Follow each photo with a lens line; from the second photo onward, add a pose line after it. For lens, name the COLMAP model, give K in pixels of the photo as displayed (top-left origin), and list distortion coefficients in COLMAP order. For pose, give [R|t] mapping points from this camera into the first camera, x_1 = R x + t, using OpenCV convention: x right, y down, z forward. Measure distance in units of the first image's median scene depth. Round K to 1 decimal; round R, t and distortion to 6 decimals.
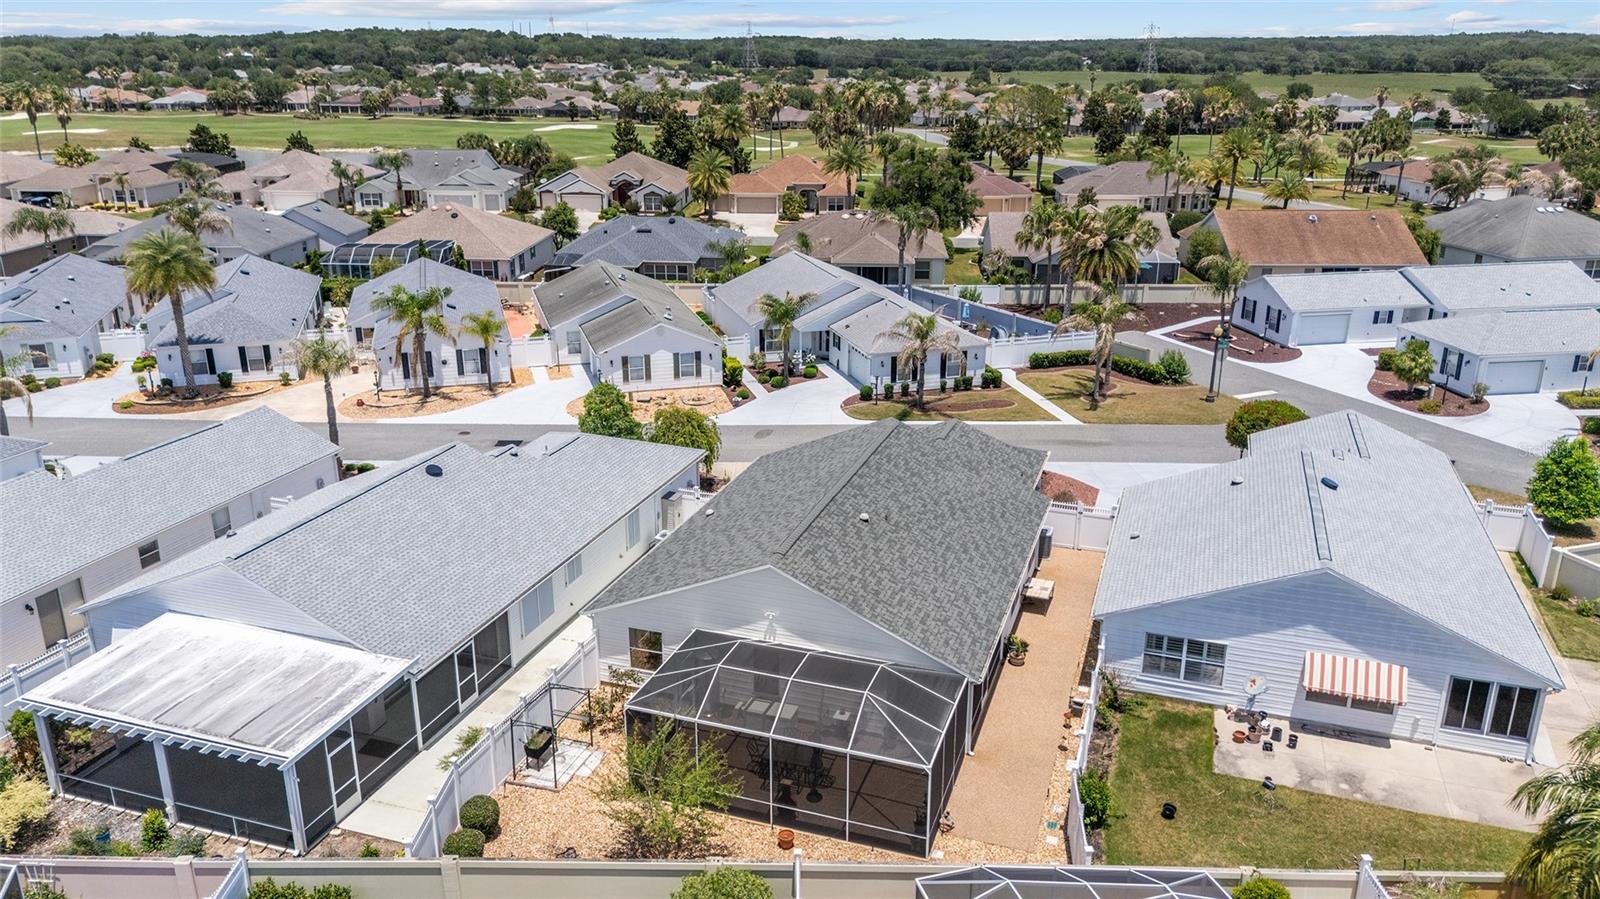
lens RADIAL K [[1167.4, 0, 805.6], [0, 1167.4, 467.1], [0, 0, 1]] dist [0.078552, -0.095510]
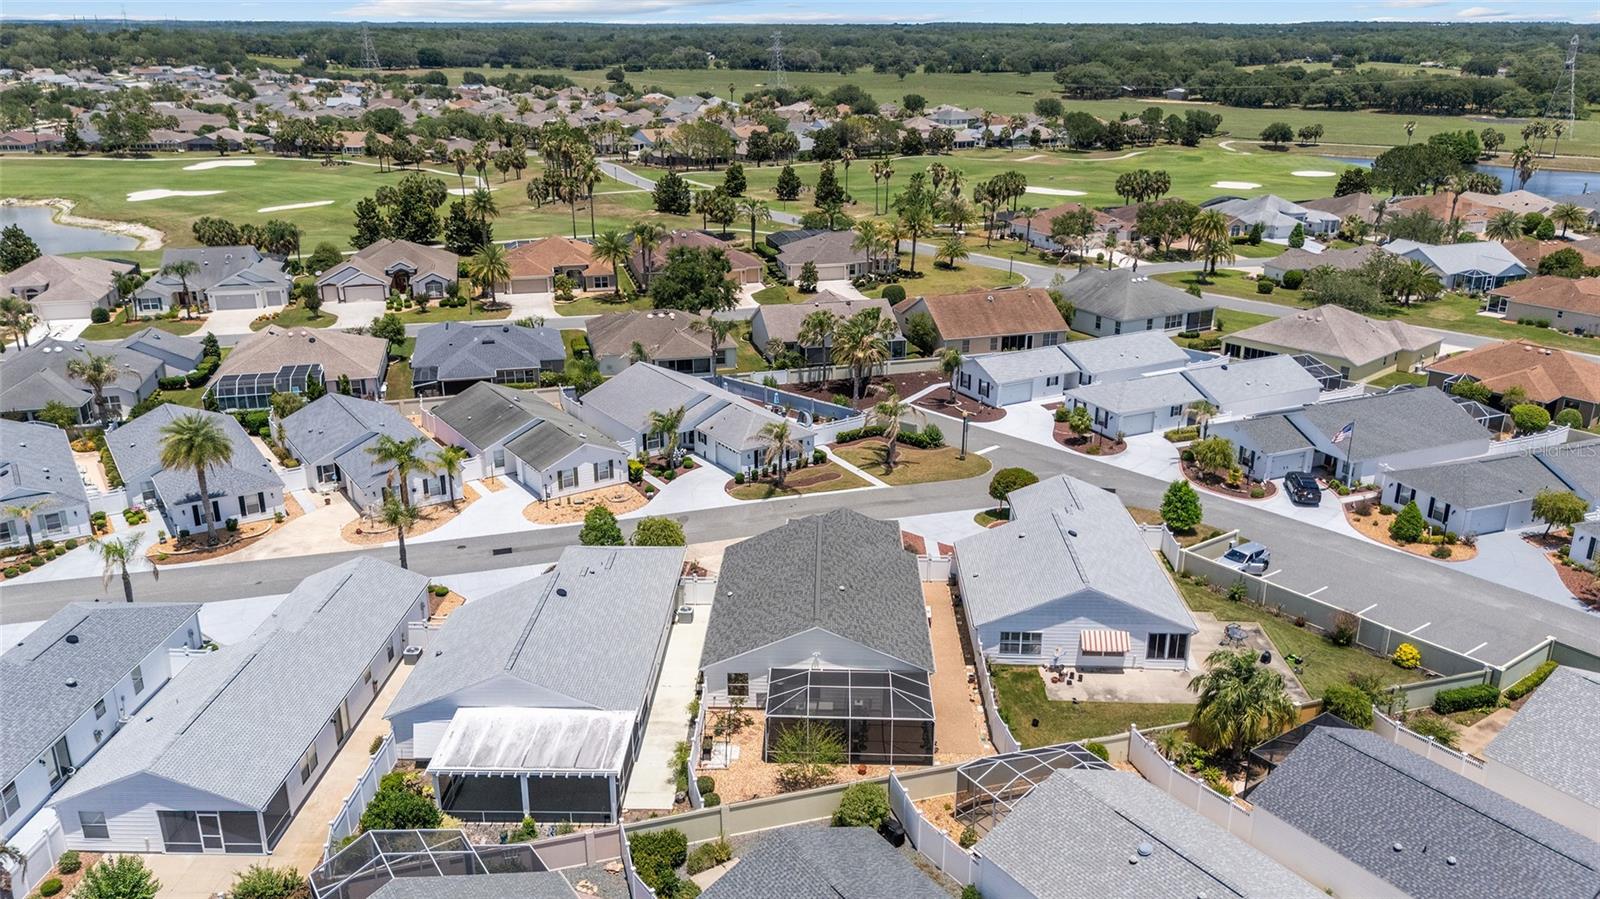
lens RADIAL K [[1183.0, 0, 806.8], [0, 1183.0, 455.6], [0, 0, 1]] dist [0.082487, -0.104199]
pose [[0.953128, -0.103706, 0.284238, -0.266976], [0.103124, 0.994522, 0.017054, -0.105404], [-0.284450, 0.013057, 0.958602, -0.375647]]
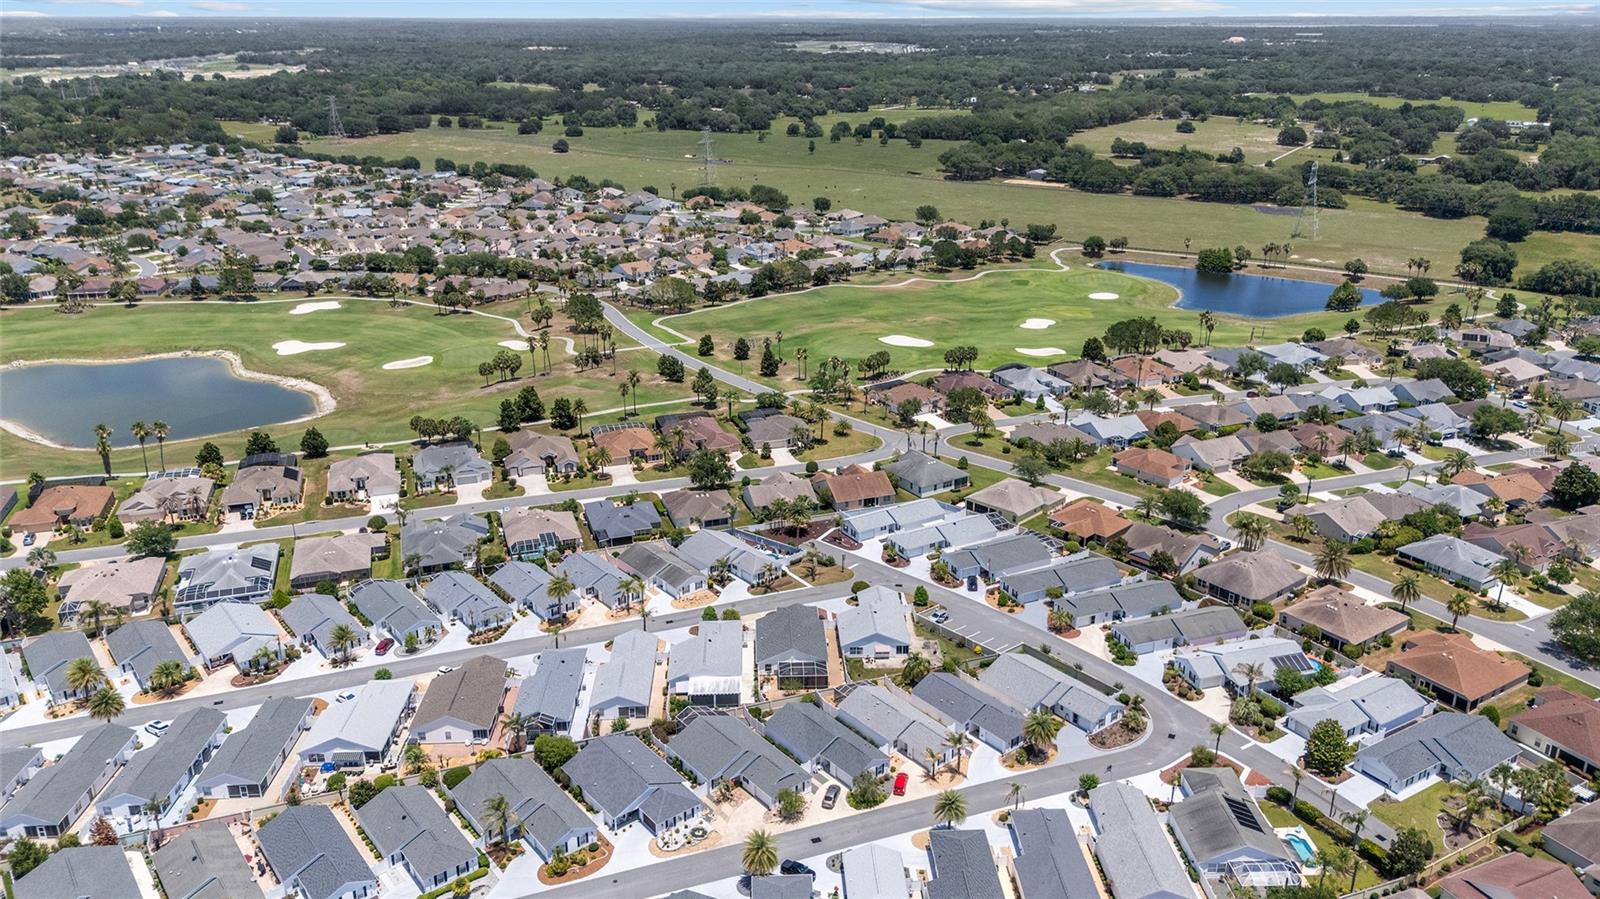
lens RADIAL K [[1183.0, 0, 806.8], [0, 1183.0, 455.6], [0, 0, 1]] dist [0.082487, -0.104199]
pose [[0.928629, -0.132542, 0.346527, -0.953557], [0.128414, 0.991104, 0.034958, -0.542472], [-0.348078, 0.012035, 0.937388, -2.328052]]
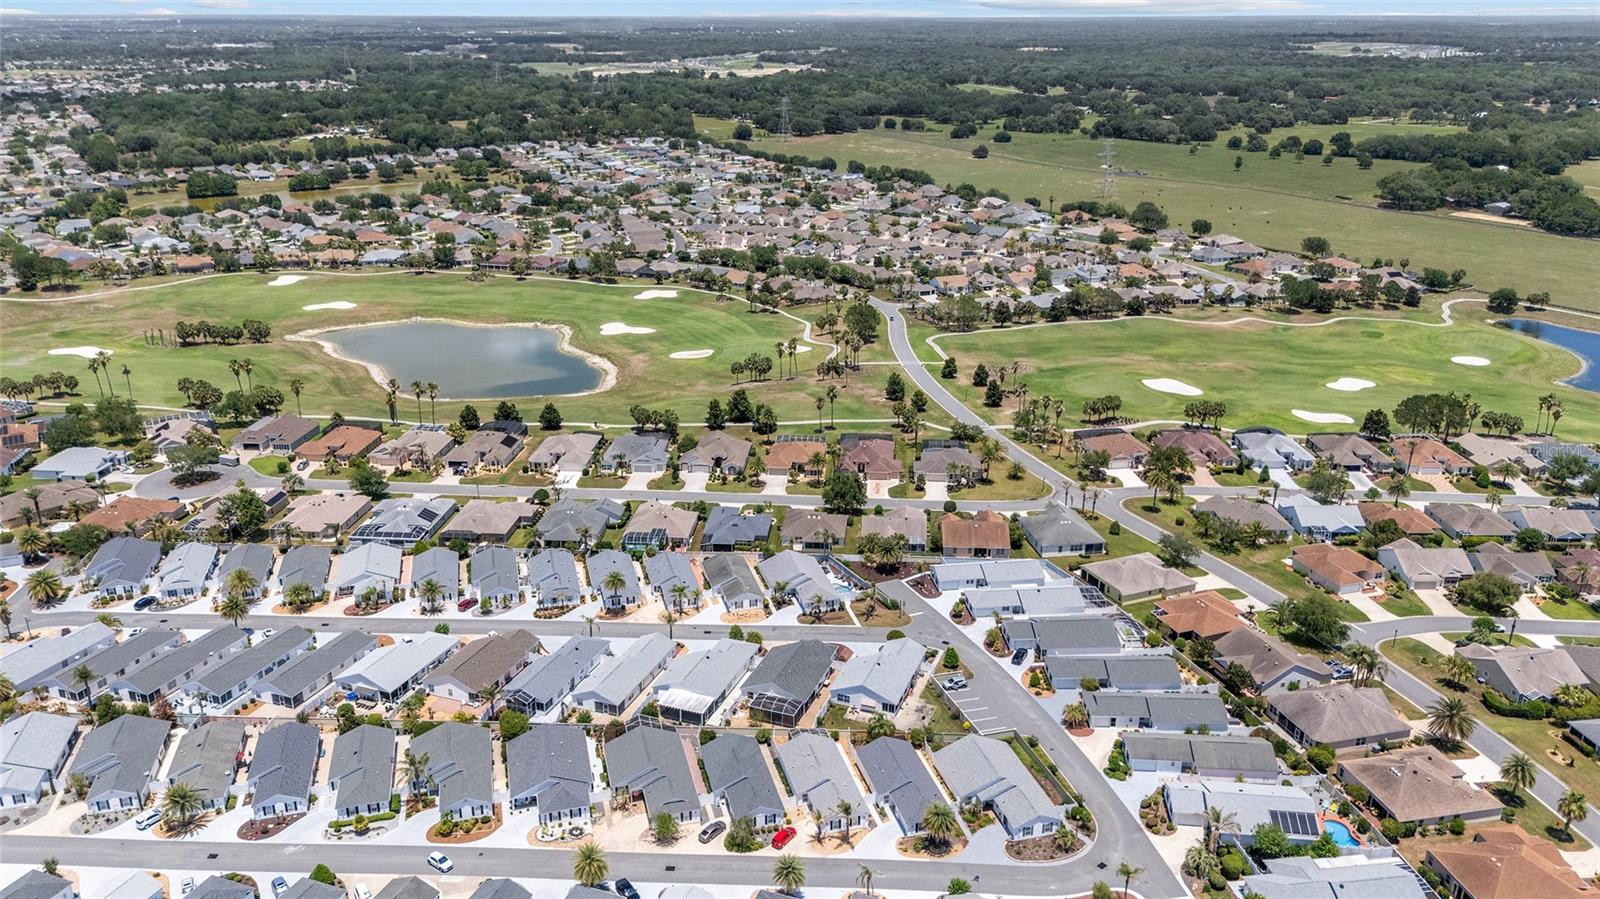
lens RADIAL K [[1183.0, 0, 806.8], [0, 1183.0, 455.6], [0, 0, 1]] dist [0.082487, -0.104199]
pose [[0.999532, 0.008927, -0.029254, 0.158082], [-0.008543, 0.999876, 0.013222, -0.581199], [0.029368, -0.012966, 0.999485, -2.534312]]
